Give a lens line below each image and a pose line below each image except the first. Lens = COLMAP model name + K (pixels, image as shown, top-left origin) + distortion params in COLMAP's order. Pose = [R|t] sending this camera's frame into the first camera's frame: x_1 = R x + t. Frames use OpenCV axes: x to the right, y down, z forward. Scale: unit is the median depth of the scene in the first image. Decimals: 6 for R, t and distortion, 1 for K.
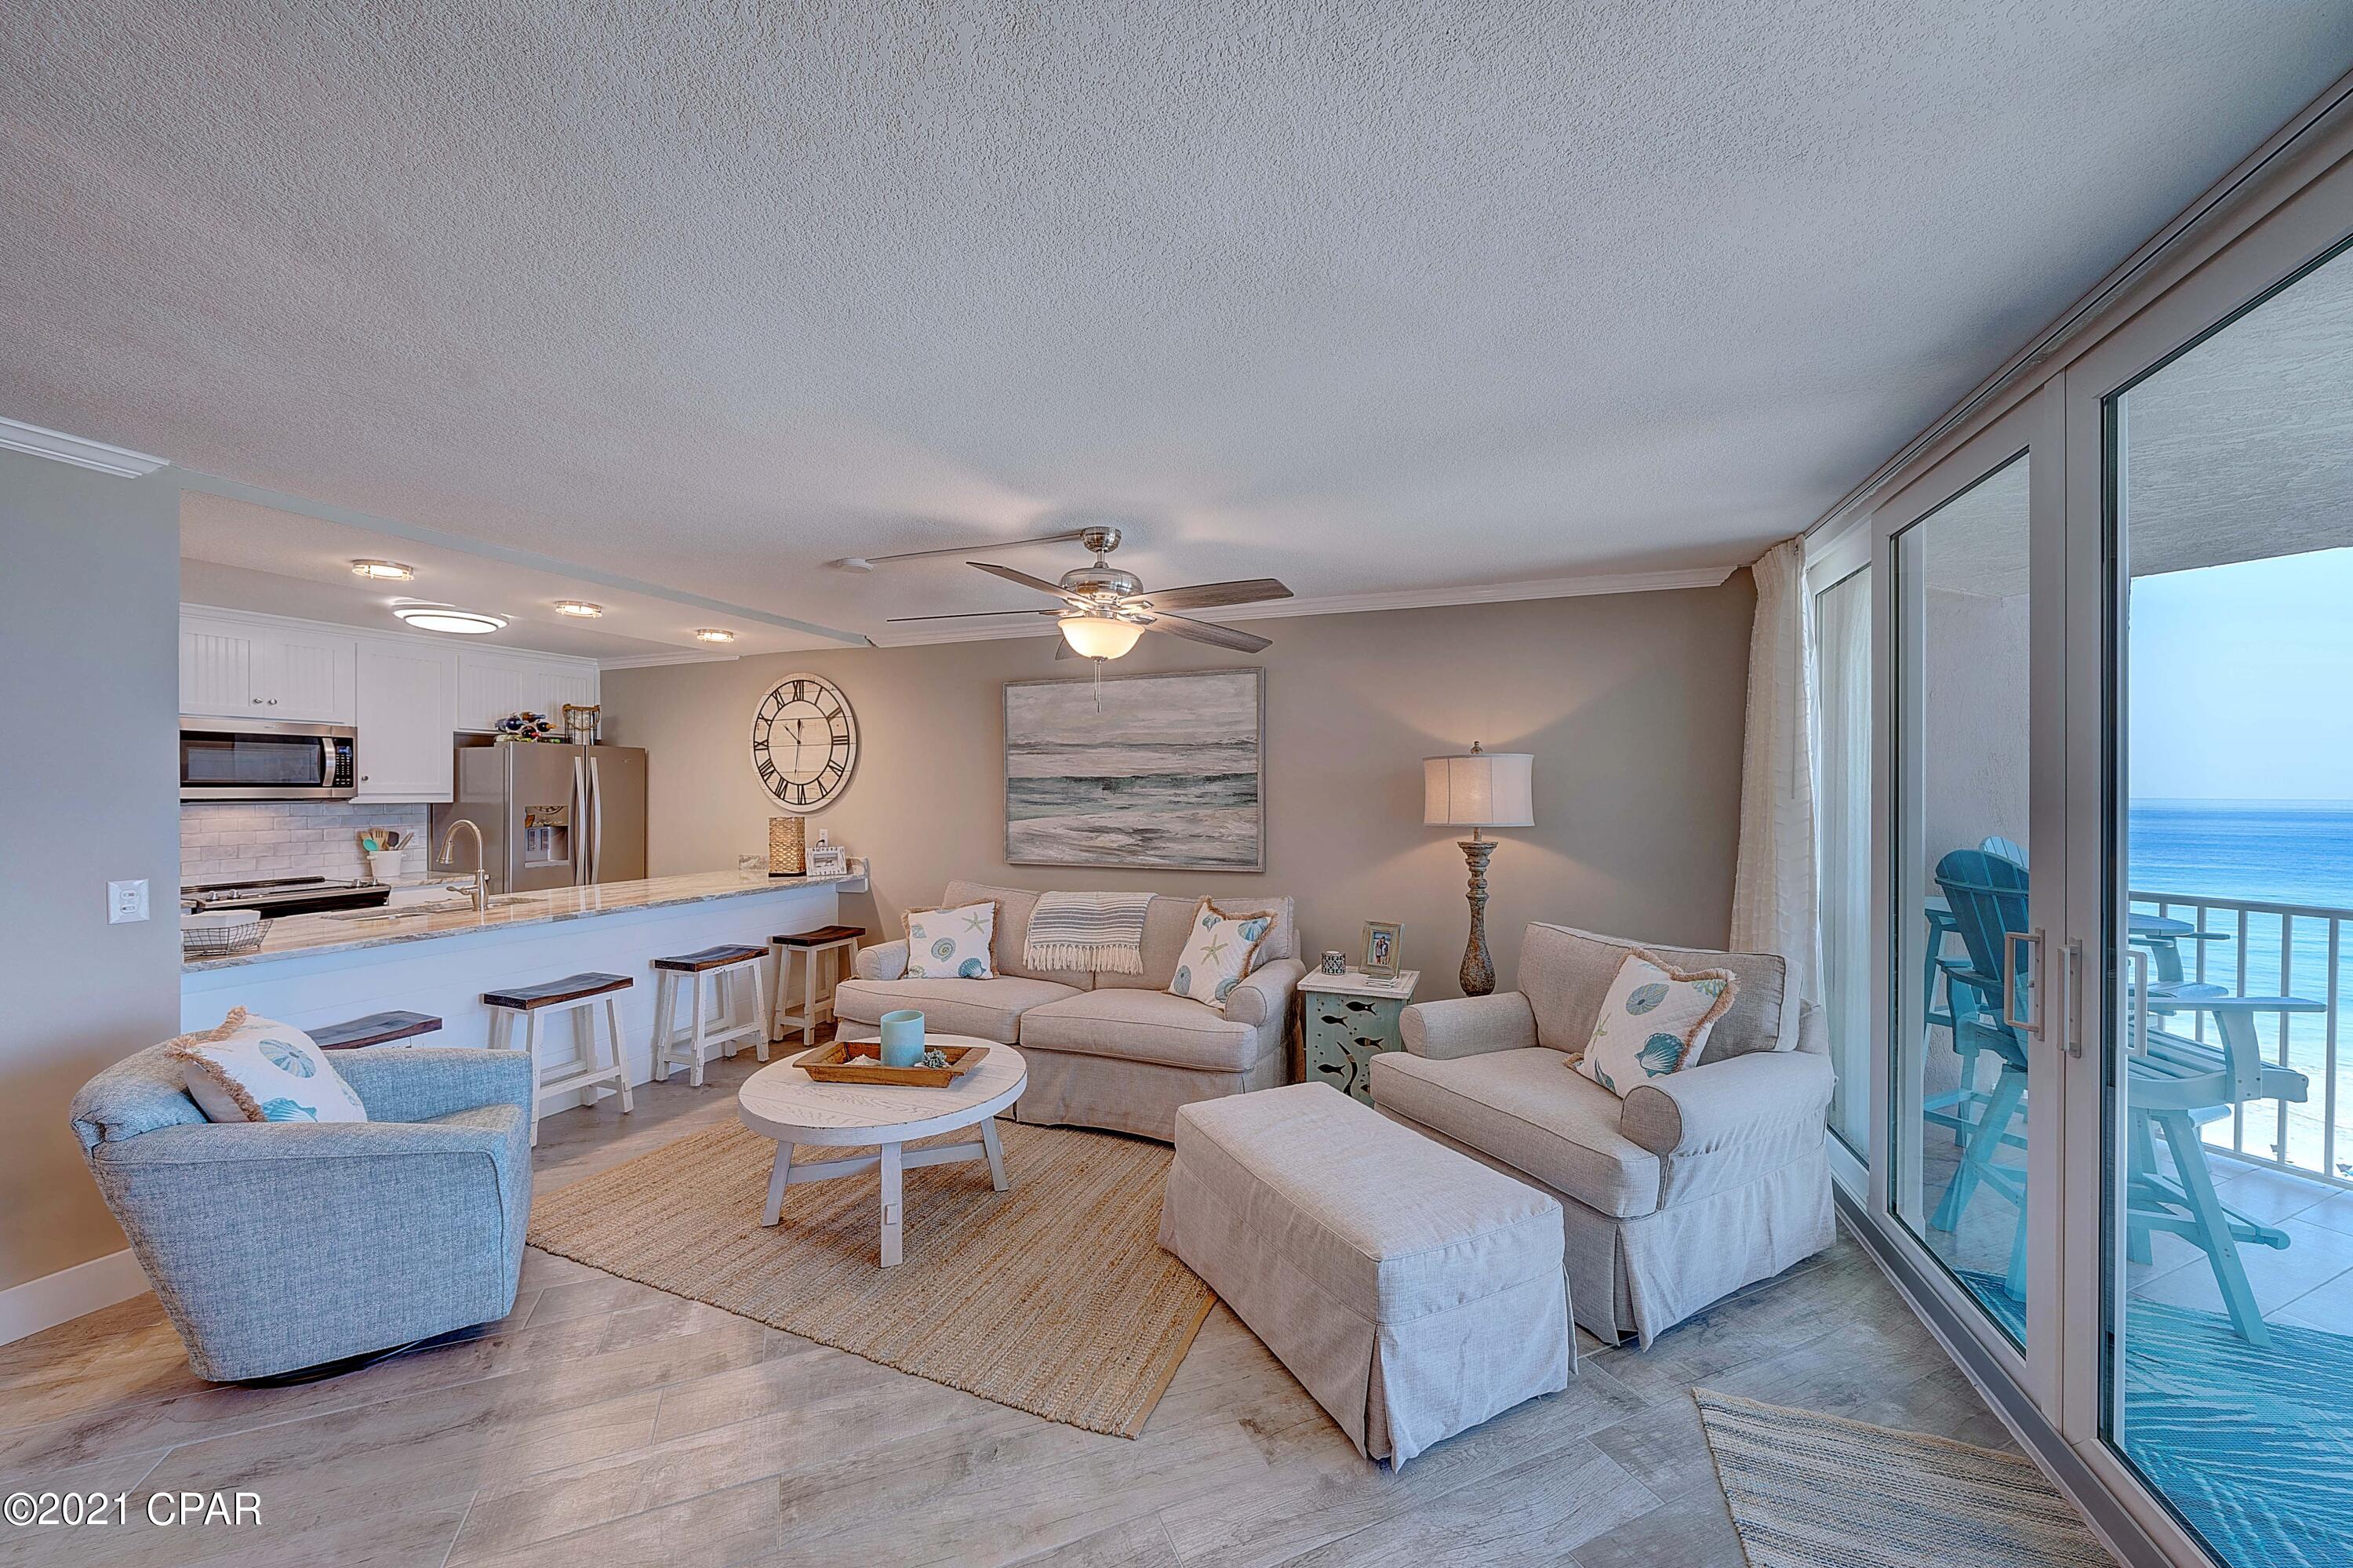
lens RADIAL K [[850.7, 0, 1162.0], [0, 850.7, 791.4], [0, 0, 1]] dist [-0.002179, -0.000180]
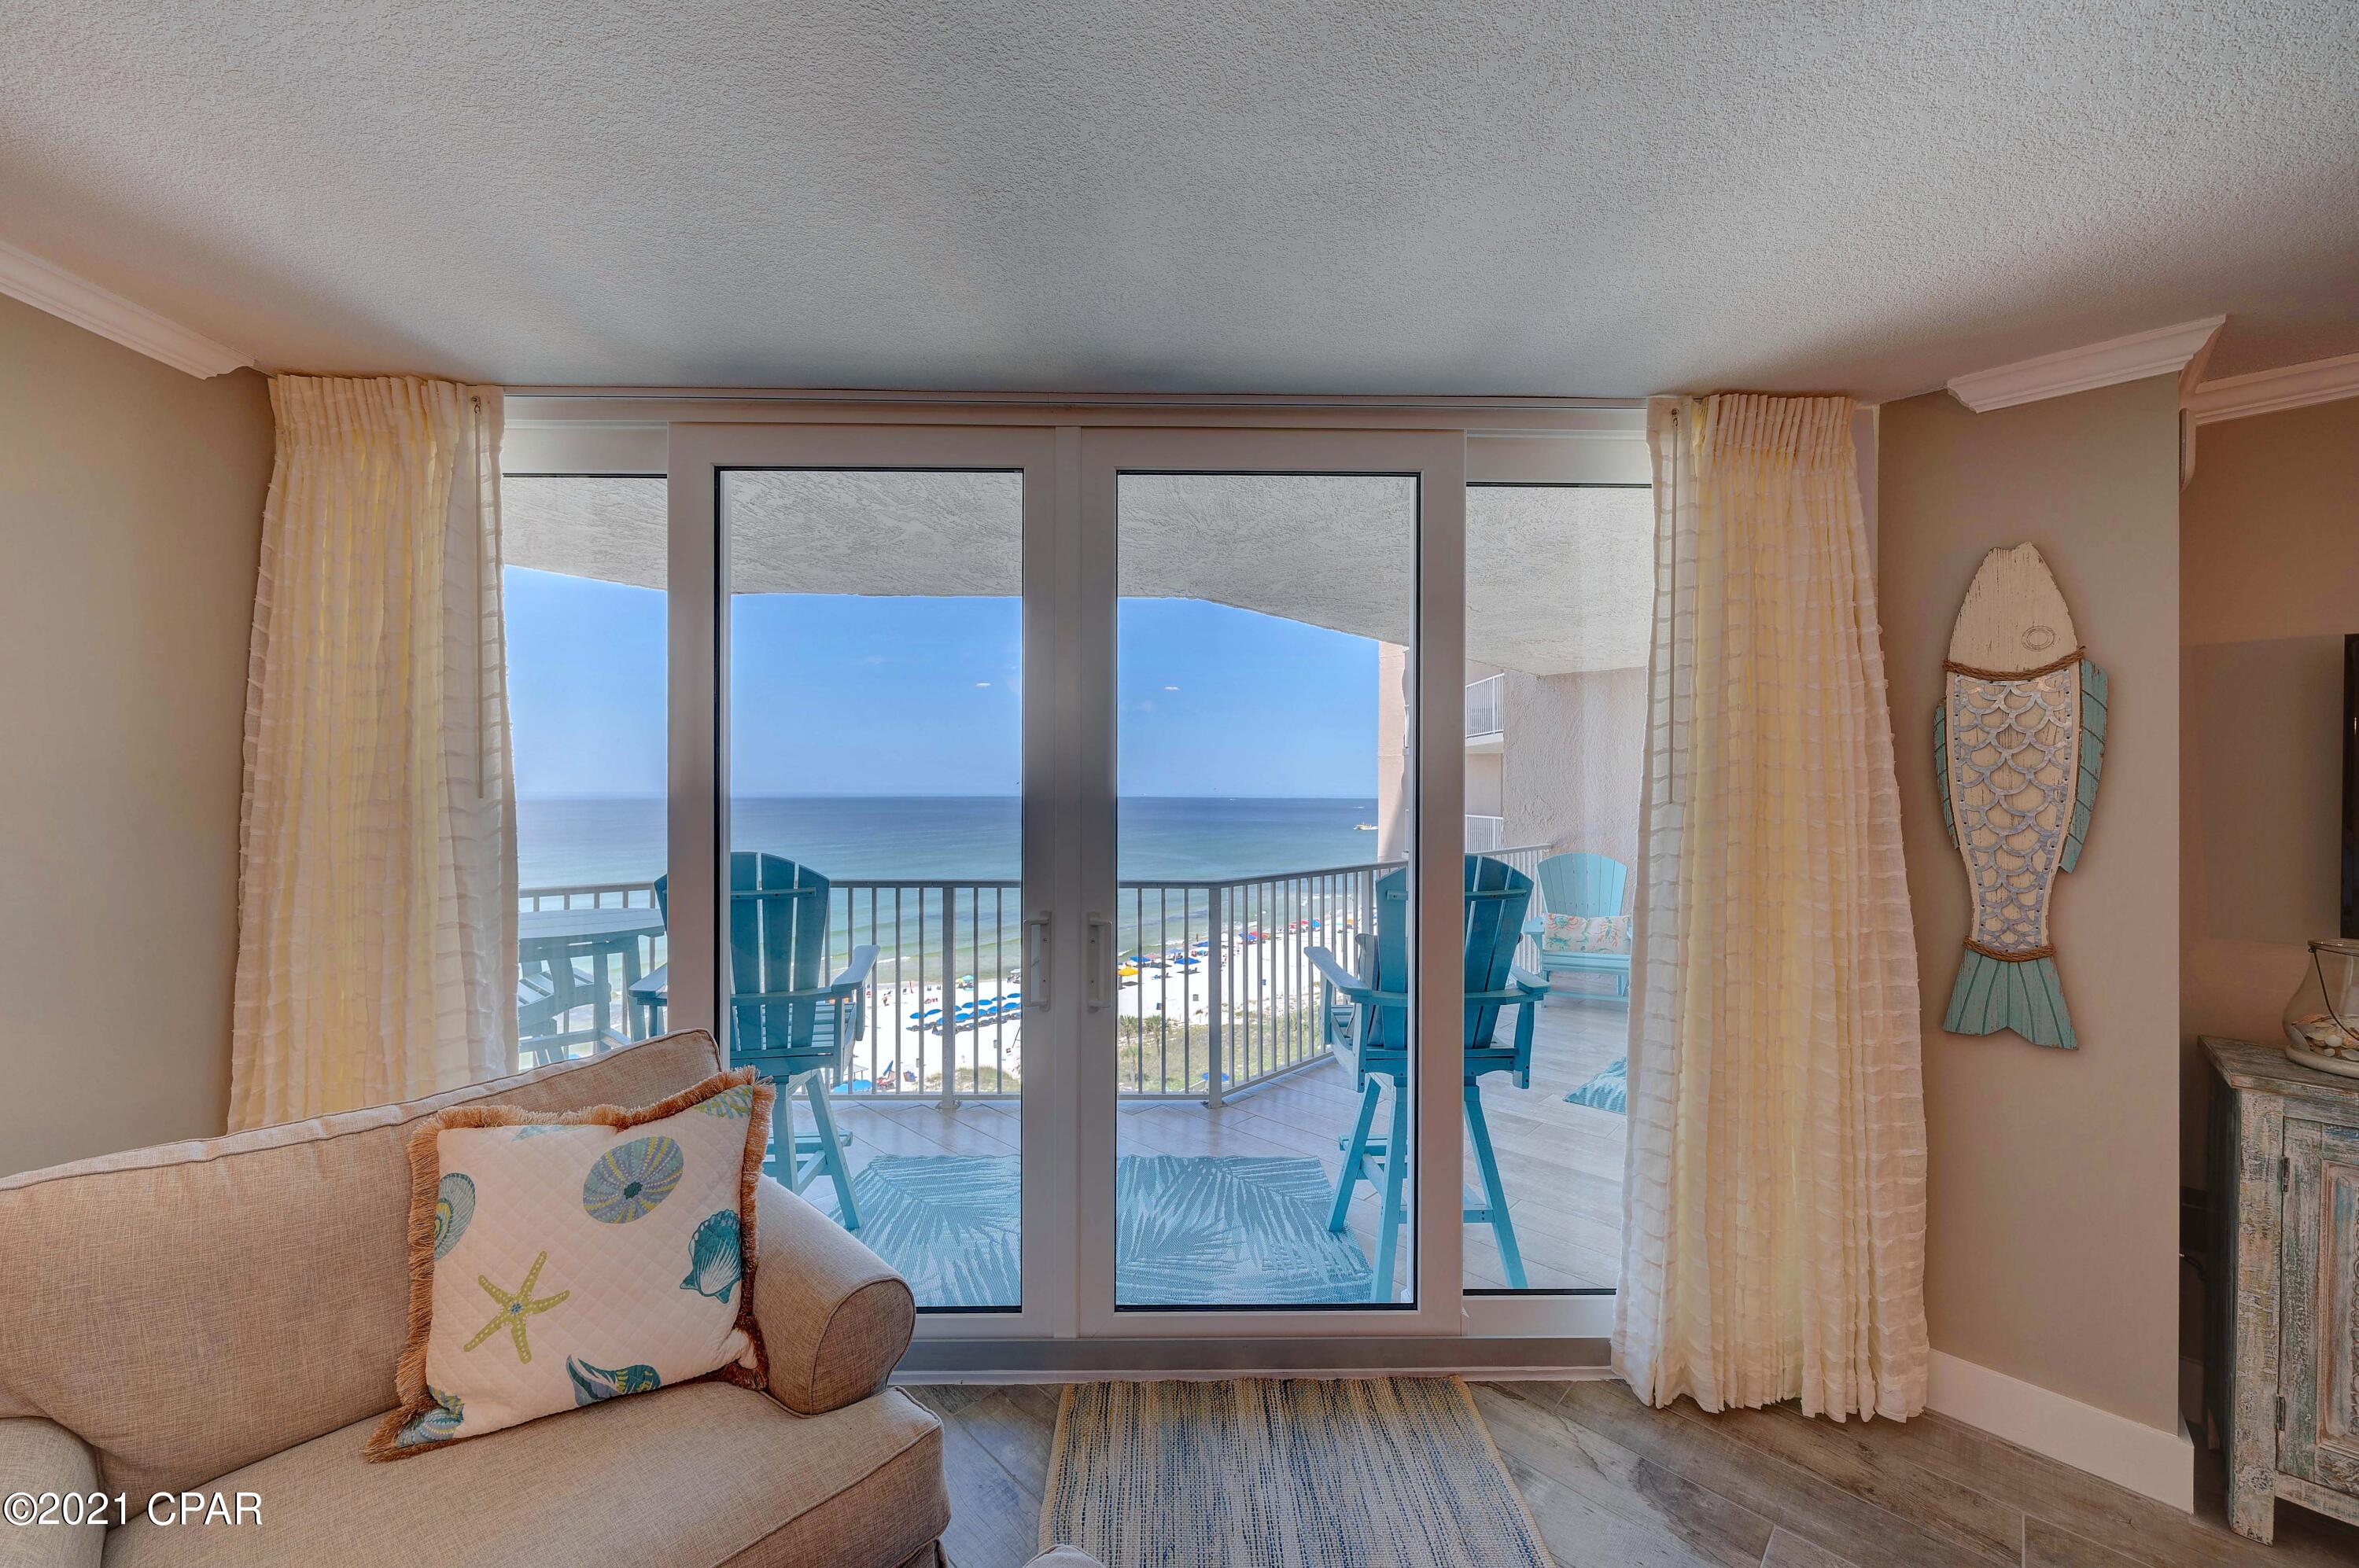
lens RADIAL K [[867.0, 0, 1163.7], [0, 867.0, 789.5], [0, 0, 1]] dist [-0.002856, -0.000316]
pose [[-0.383809, -0.007305, 0.923384, -0.029473], [-0.005363, 0.999969, 0.005682, -0.002648], [-0.923397, -0.002772, -0.383836, 0.495579]]
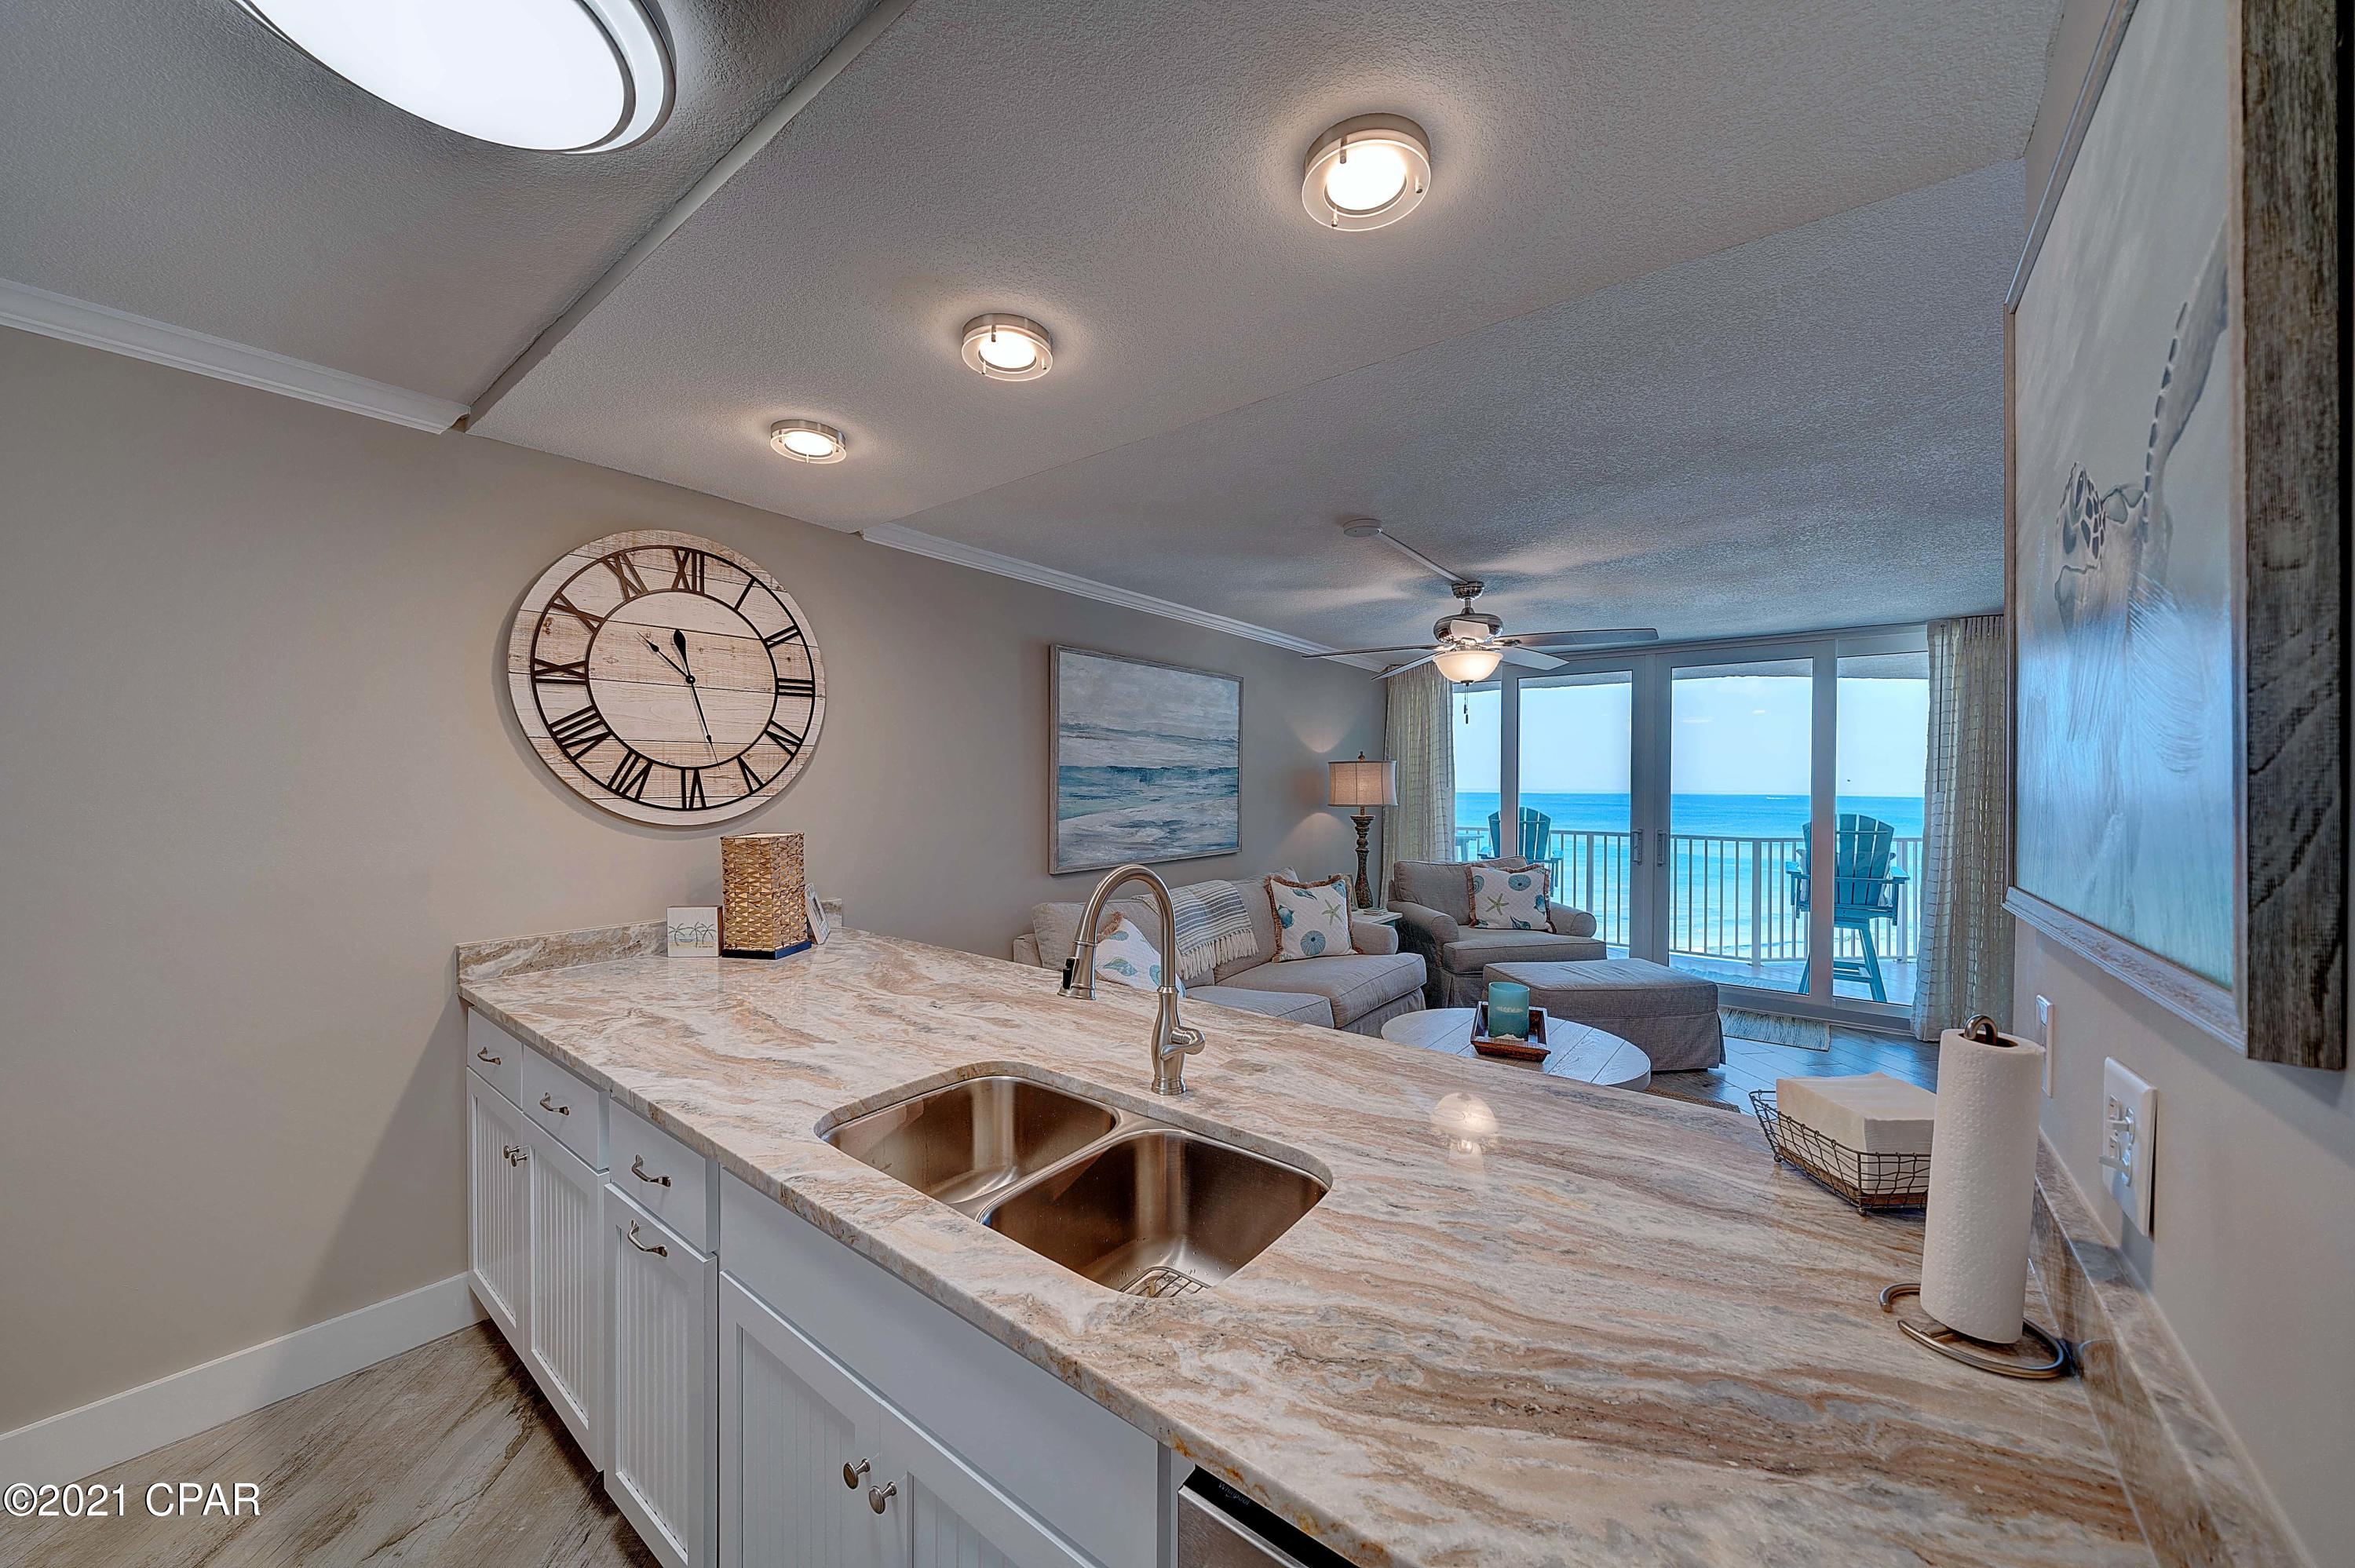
lens RADIAL K [[826.7, 0, 1164.8], [0, 826.7, 789.0], [0, 0, 1]] dist [-0.002089, -0.000263]
pose [[0.283288, -0.008161, 0.959000, -0.903011], [-0.005263, 0.999936, 0.010064, -0.002681], [-0.959020, -0.007898, 0.283227, 0.693806]]
